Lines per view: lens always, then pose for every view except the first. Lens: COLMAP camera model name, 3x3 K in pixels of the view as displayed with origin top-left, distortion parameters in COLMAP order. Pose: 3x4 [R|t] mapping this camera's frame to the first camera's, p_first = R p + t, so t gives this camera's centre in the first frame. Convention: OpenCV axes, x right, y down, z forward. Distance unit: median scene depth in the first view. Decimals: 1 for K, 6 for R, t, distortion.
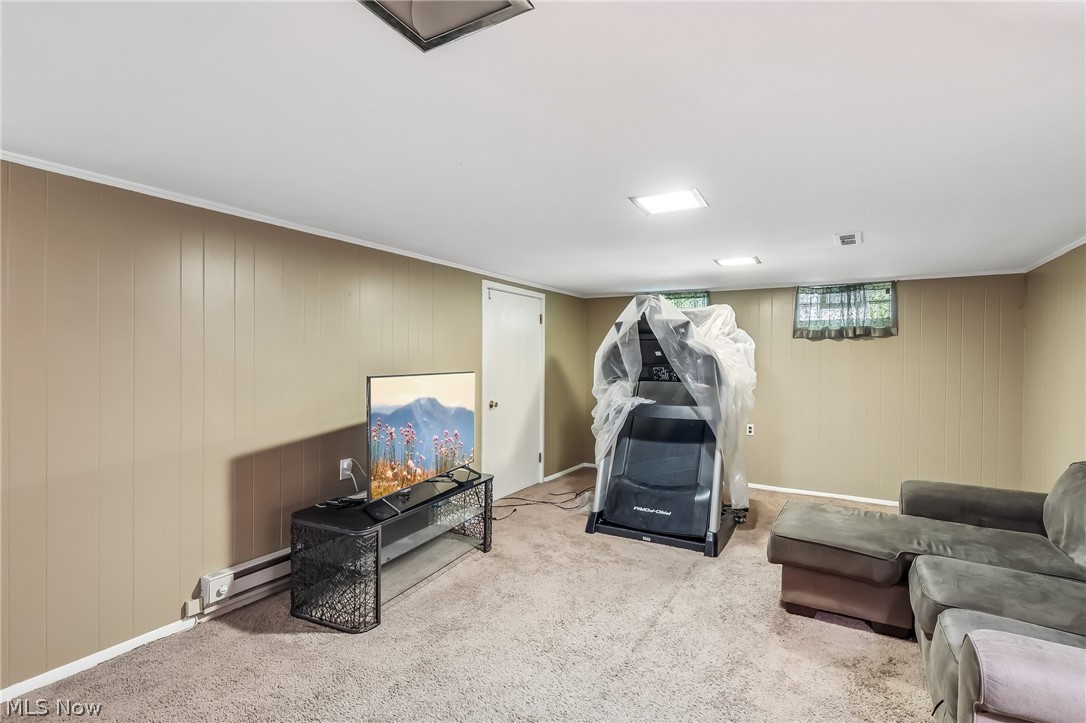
lens RADIAL K [[510.2, 0, 535.7], [0, 510.2, 361.9], [0, 0, 1]] dist [-0.000760, 0.000718]
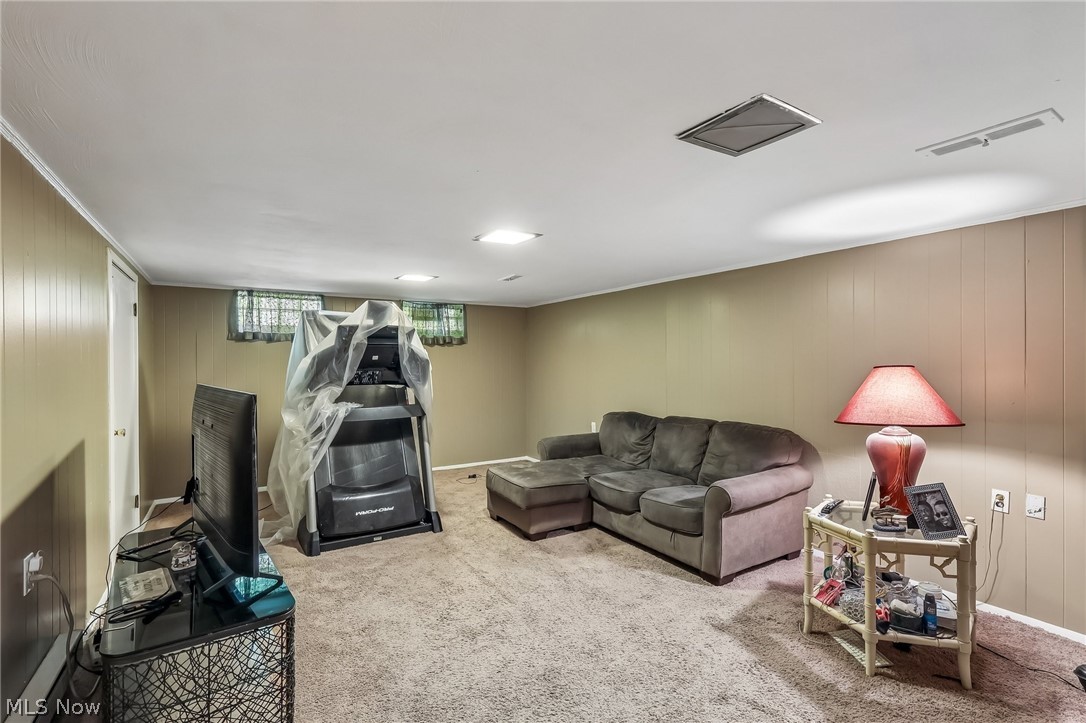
lens RADIAL K [[510.2, 0, 538.0], [0, 510.2, 360.4], [0, 0, 1]] dist [-0.000760, 0.000718]
pose [[0.457497, -0.005982, 0.889191, -0.545202], [0.010456, 0.999944, 0.001348, -0.007904], [-0.889150, 0.008680, 0.457534, 0.245352]]
